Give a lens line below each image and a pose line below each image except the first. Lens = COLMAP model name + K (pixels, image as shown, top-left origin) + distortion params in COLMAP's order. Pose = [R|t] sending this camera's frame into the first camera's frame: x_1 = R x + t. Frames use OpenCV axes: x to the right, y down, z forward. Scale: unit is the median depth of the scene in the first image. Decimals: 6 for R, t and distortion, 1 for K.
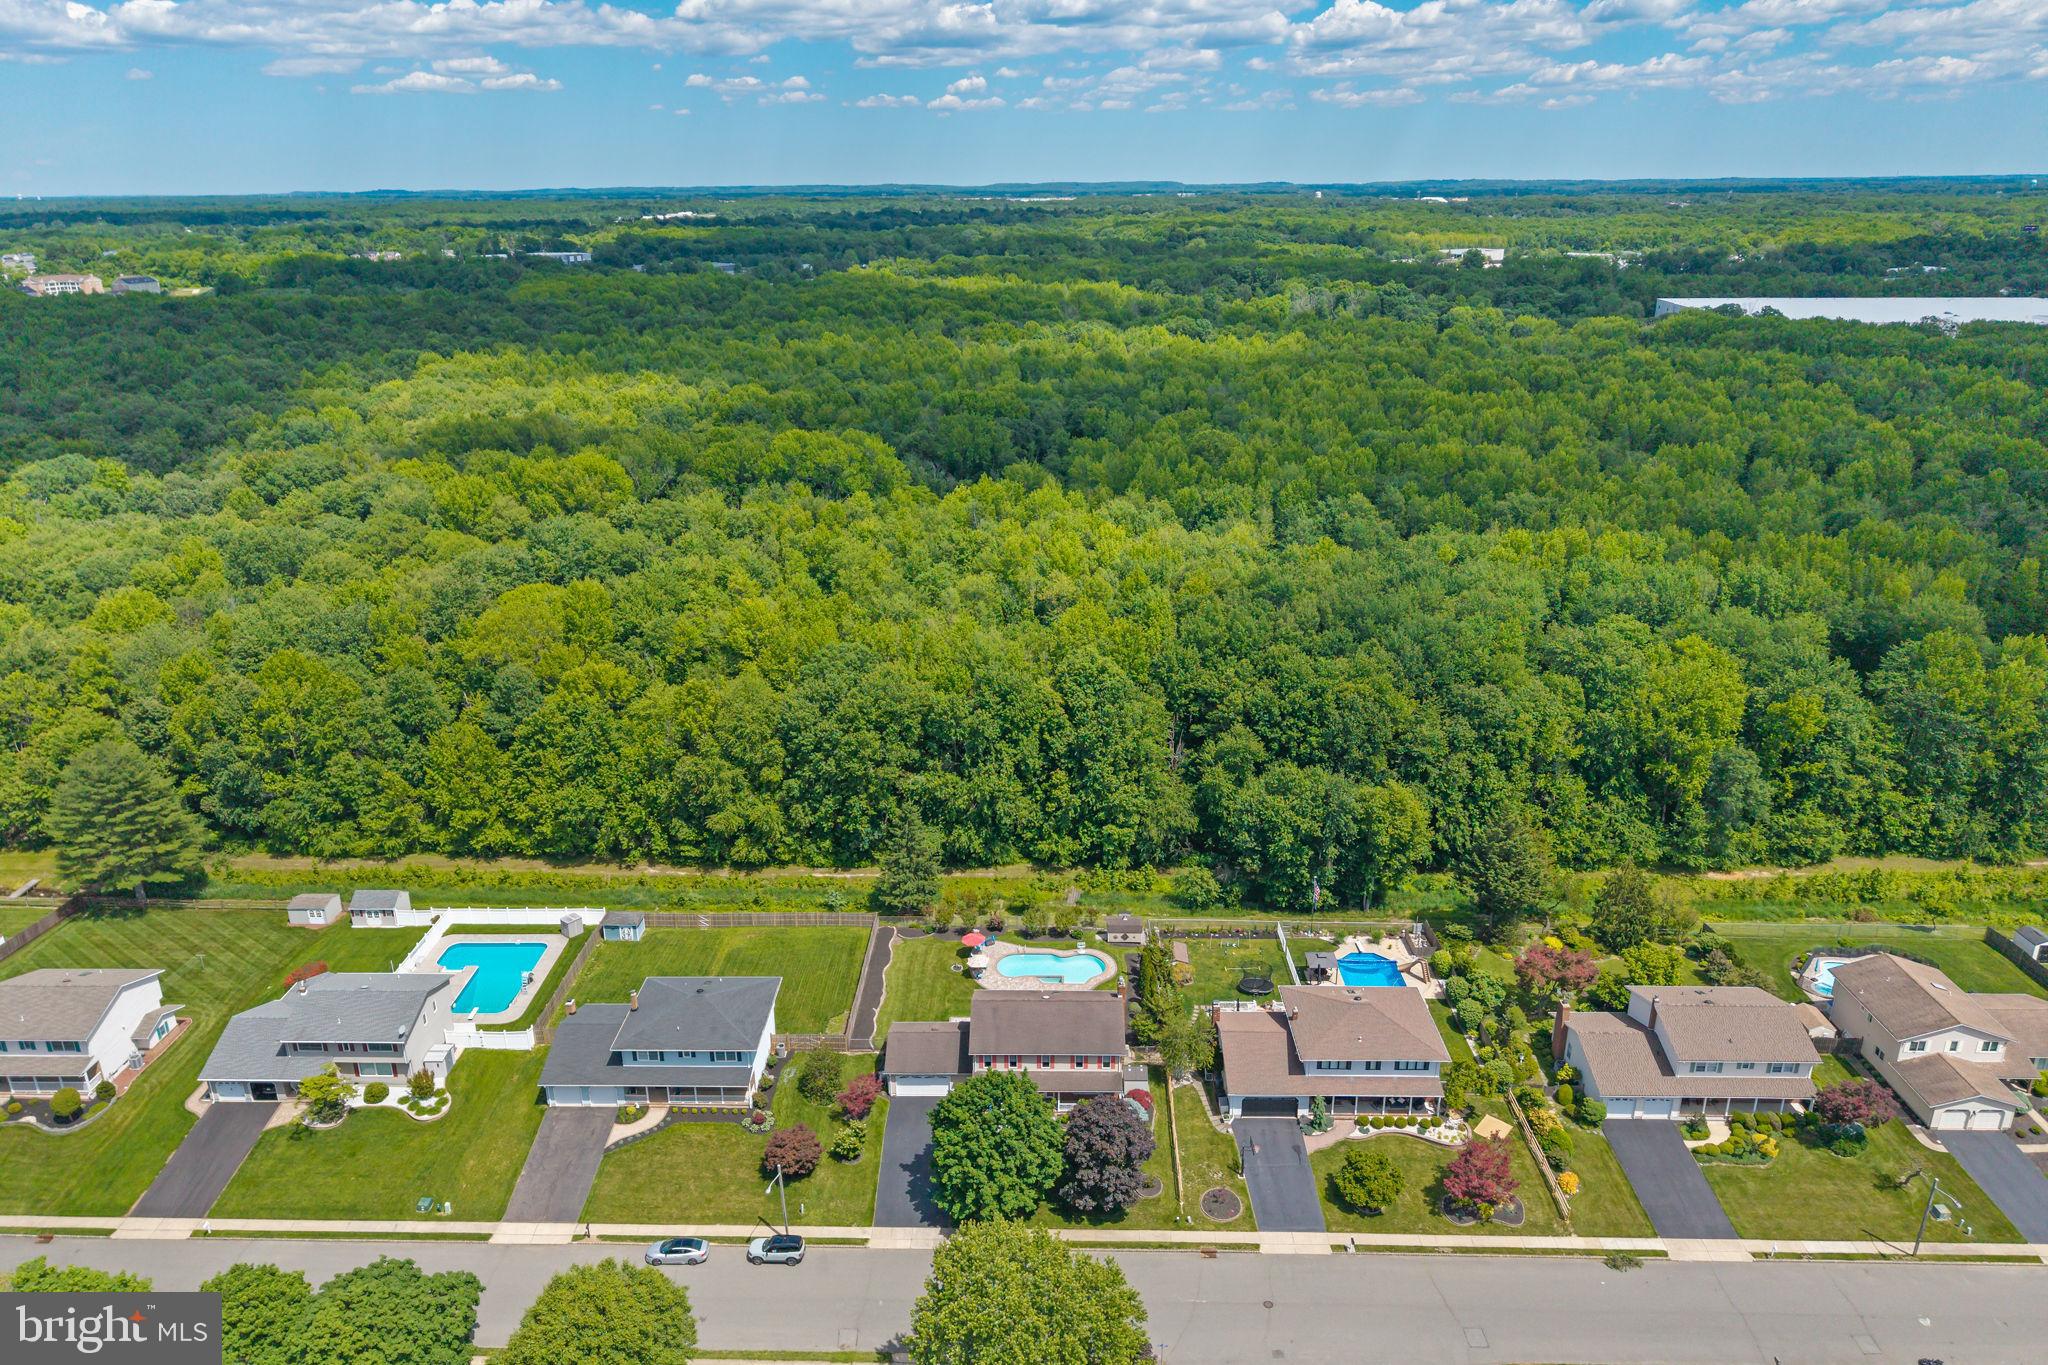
lens RADIAL K [[1355.2, 0, 1019.2], [0, 1355.2, 699.1], [0, 0, 1]] dist [0.143127, -0.381495]
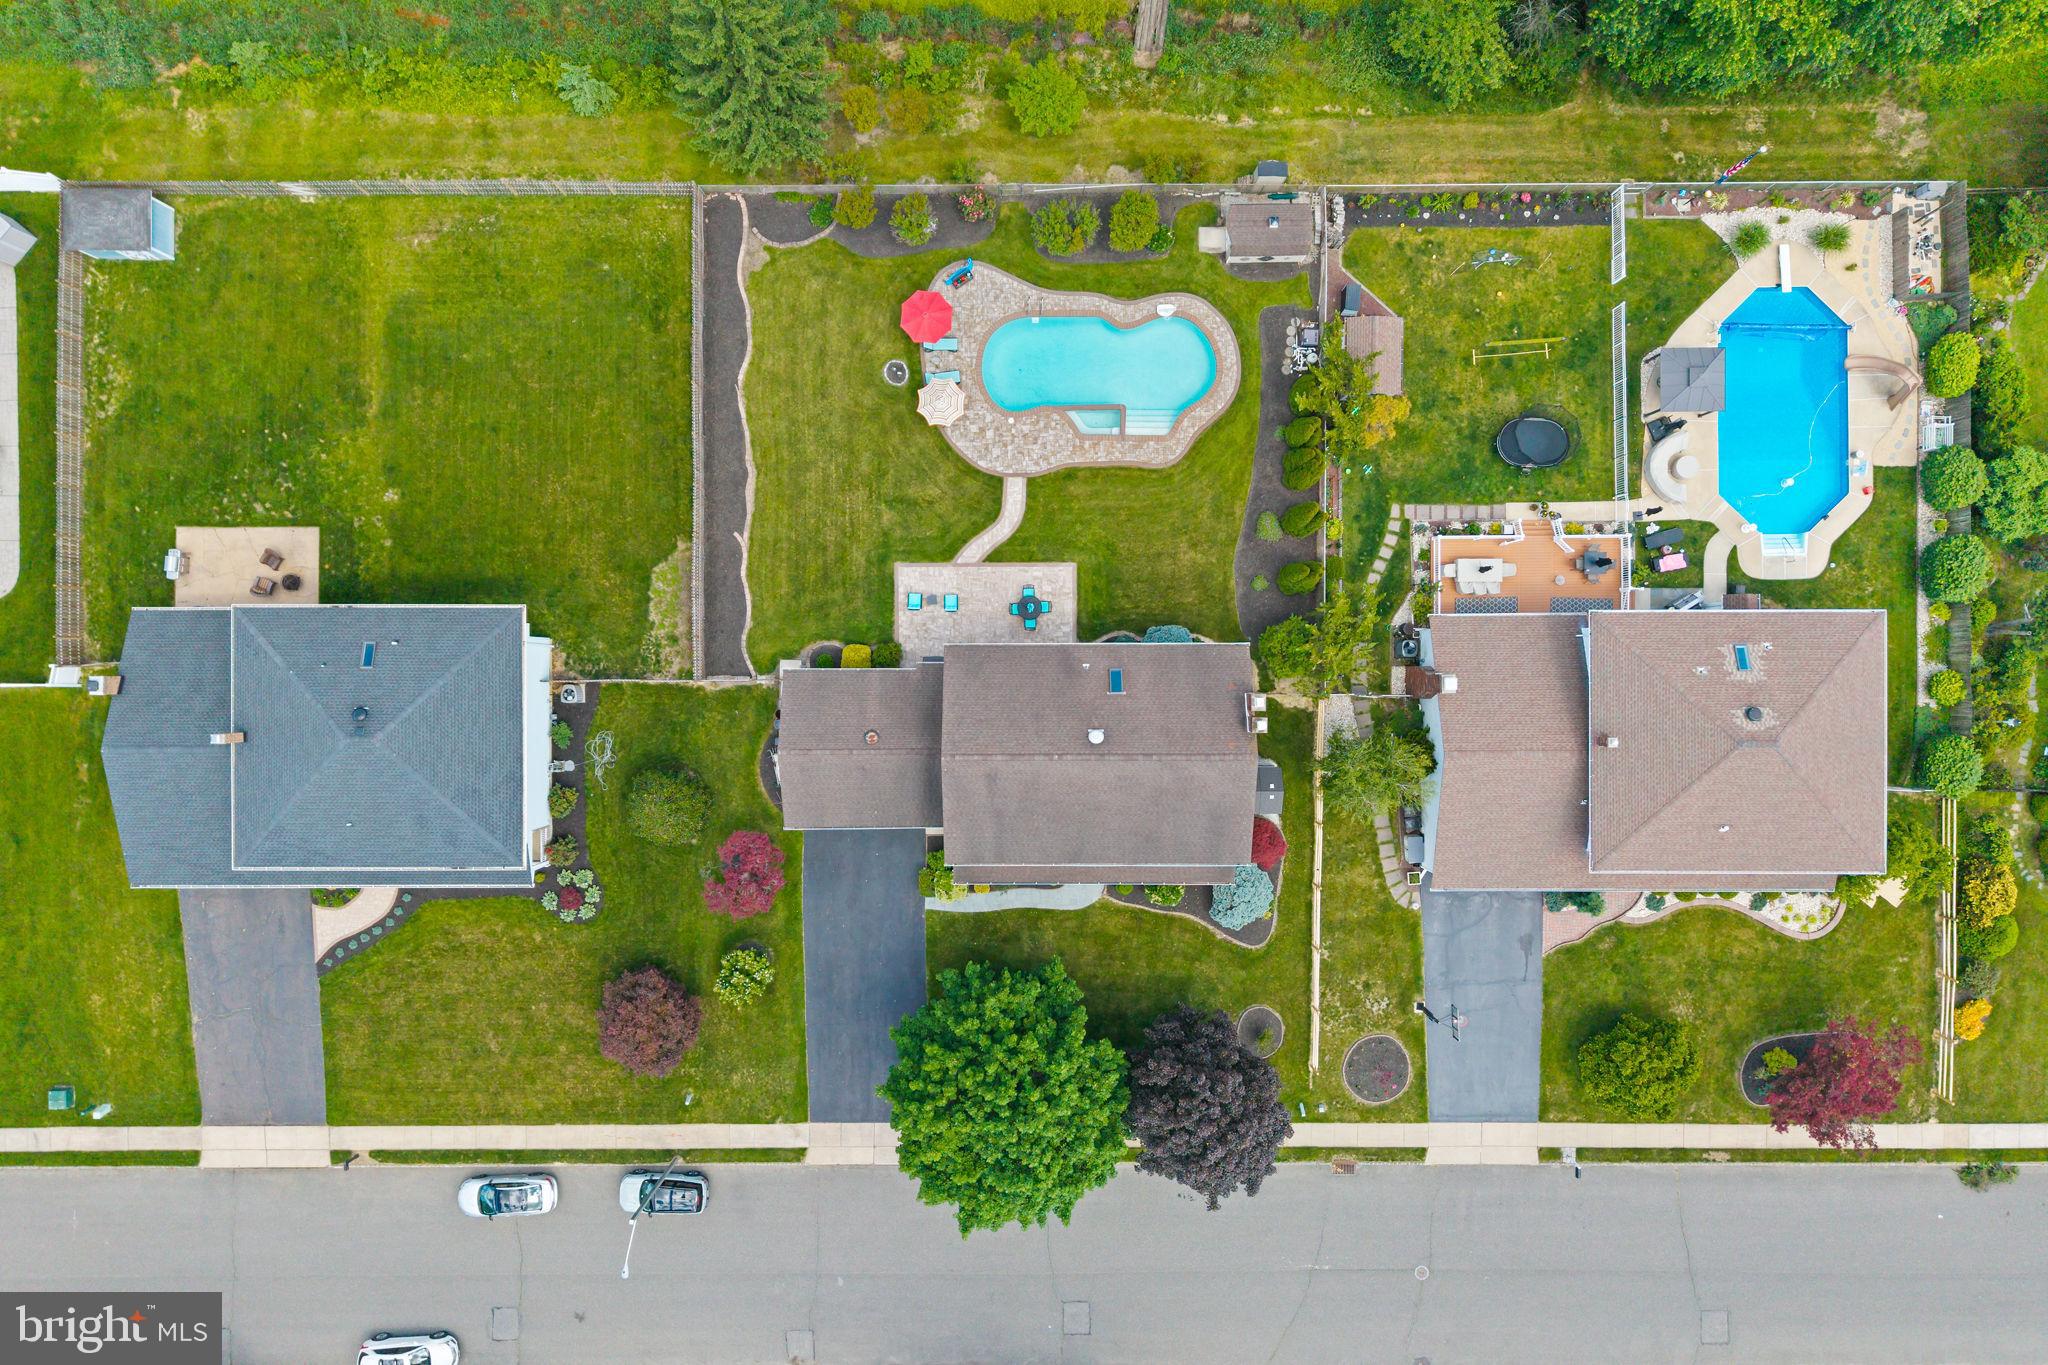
lens RADIAL K [[1355.2, 0, 1019.2], [0, 1355.2, 699.1], [0, 0, 1]] dist [0.143127, -0.381495]
pose [[0.999790, -0.020402, 0.002060, -0.006648], [0.005202, 0.349517, 0.936915, -0.196516], [-0.019835, -0.936708, 0.349550, 0.721089]]
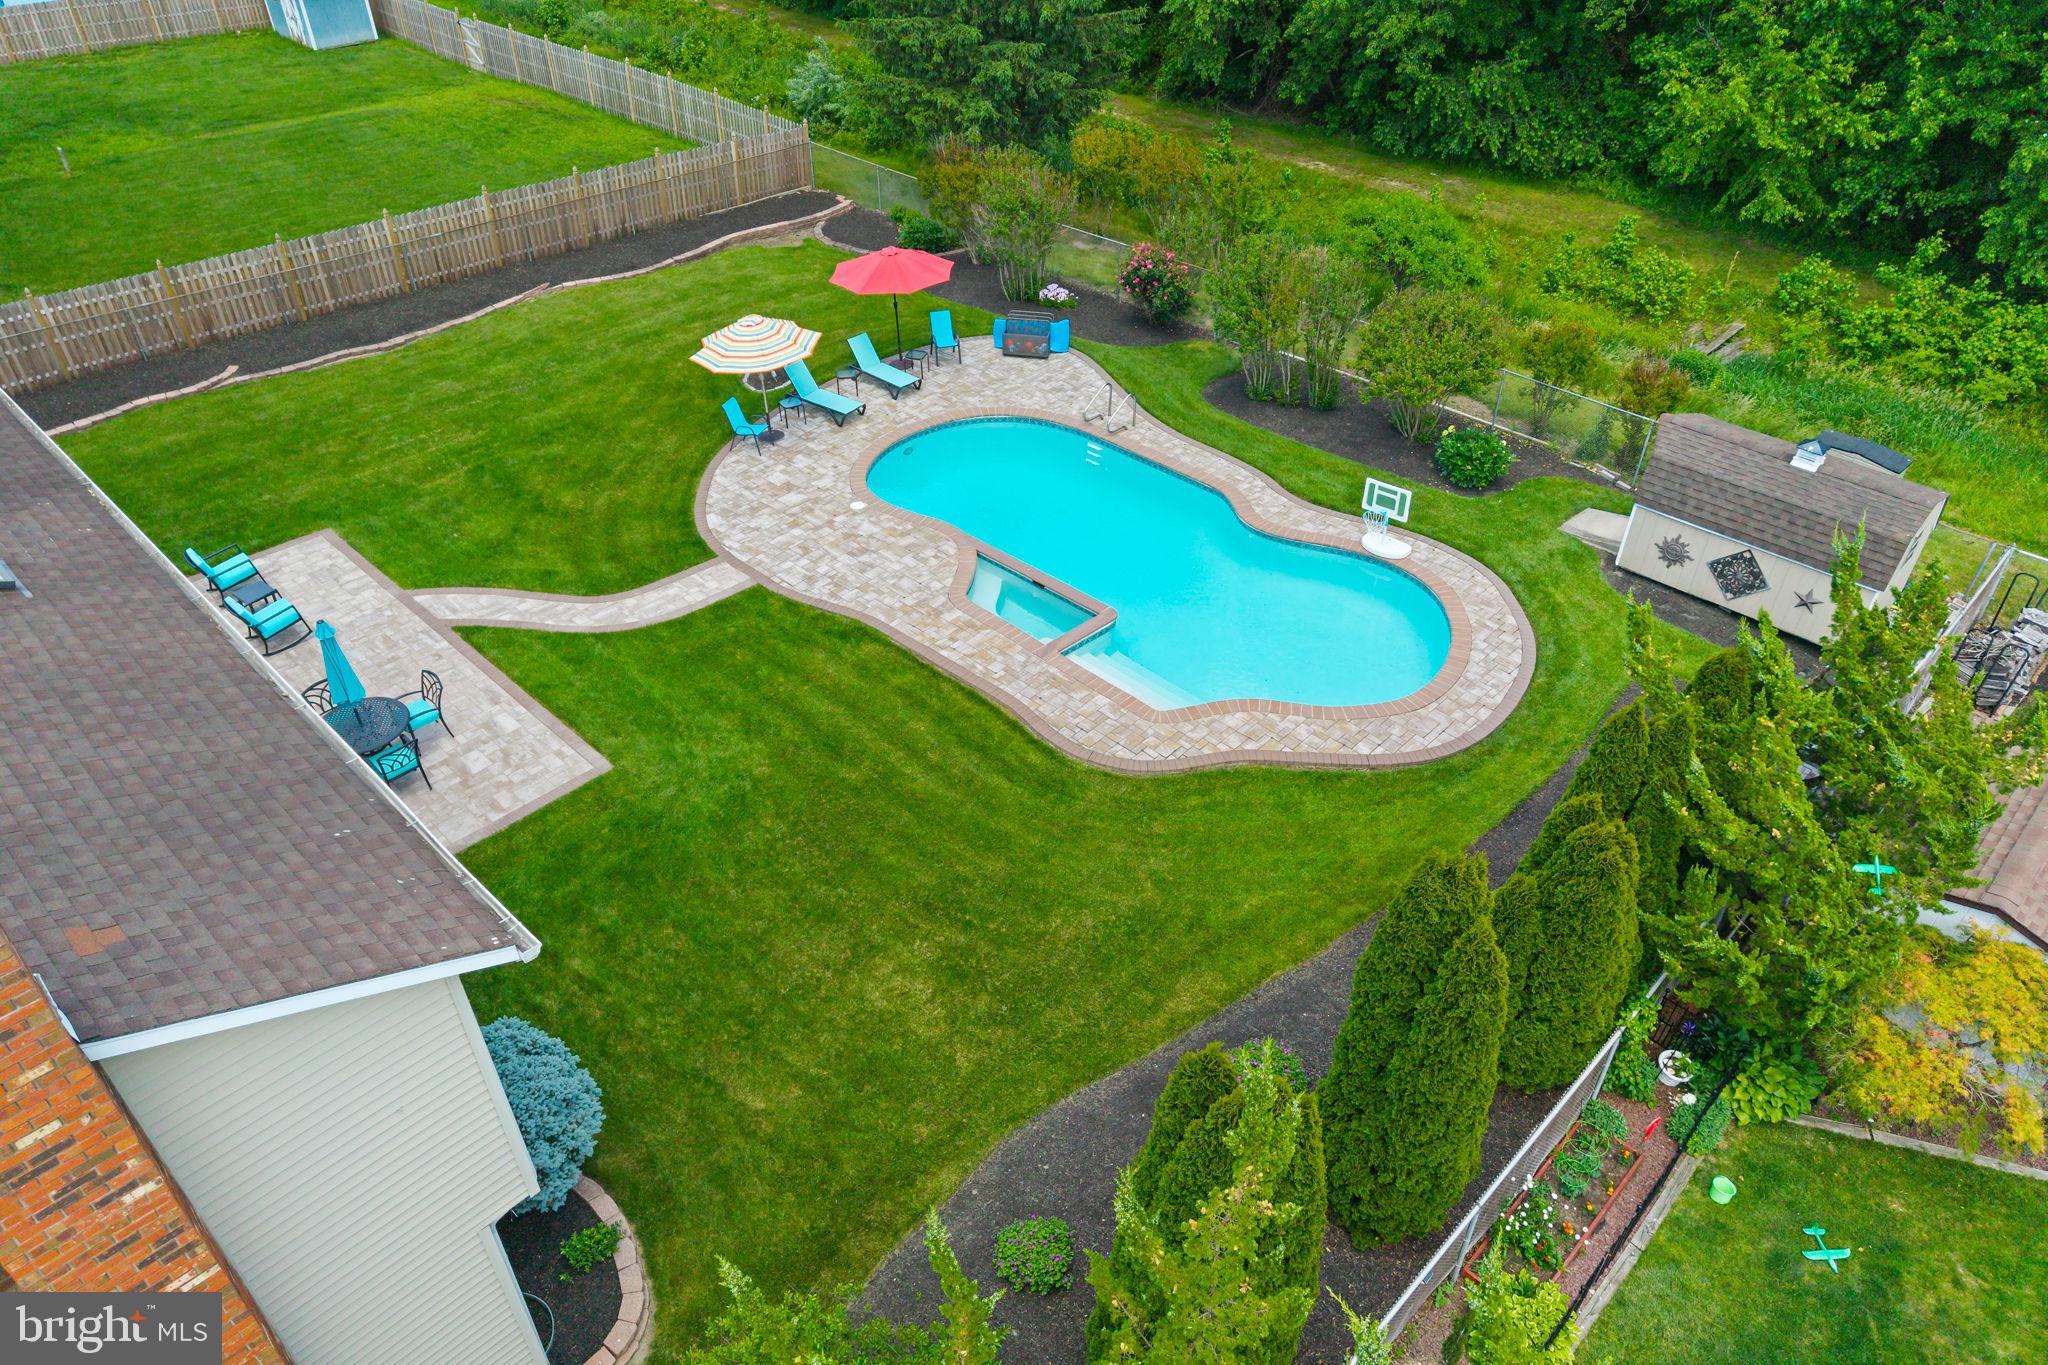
lens RADIAL K [[1370.1, 0, 1012.4], [0, 1370.1, 681.1], [0, 0, 1]] dist [0.010110, 0.001316]
pose [[0.723310, 0.421220, -0.547171, 0.107693], [-0.243221, 0.897029, 0.369029, 0.151905], [0.646271, -0.133839, 0.751280, 0.852399]]
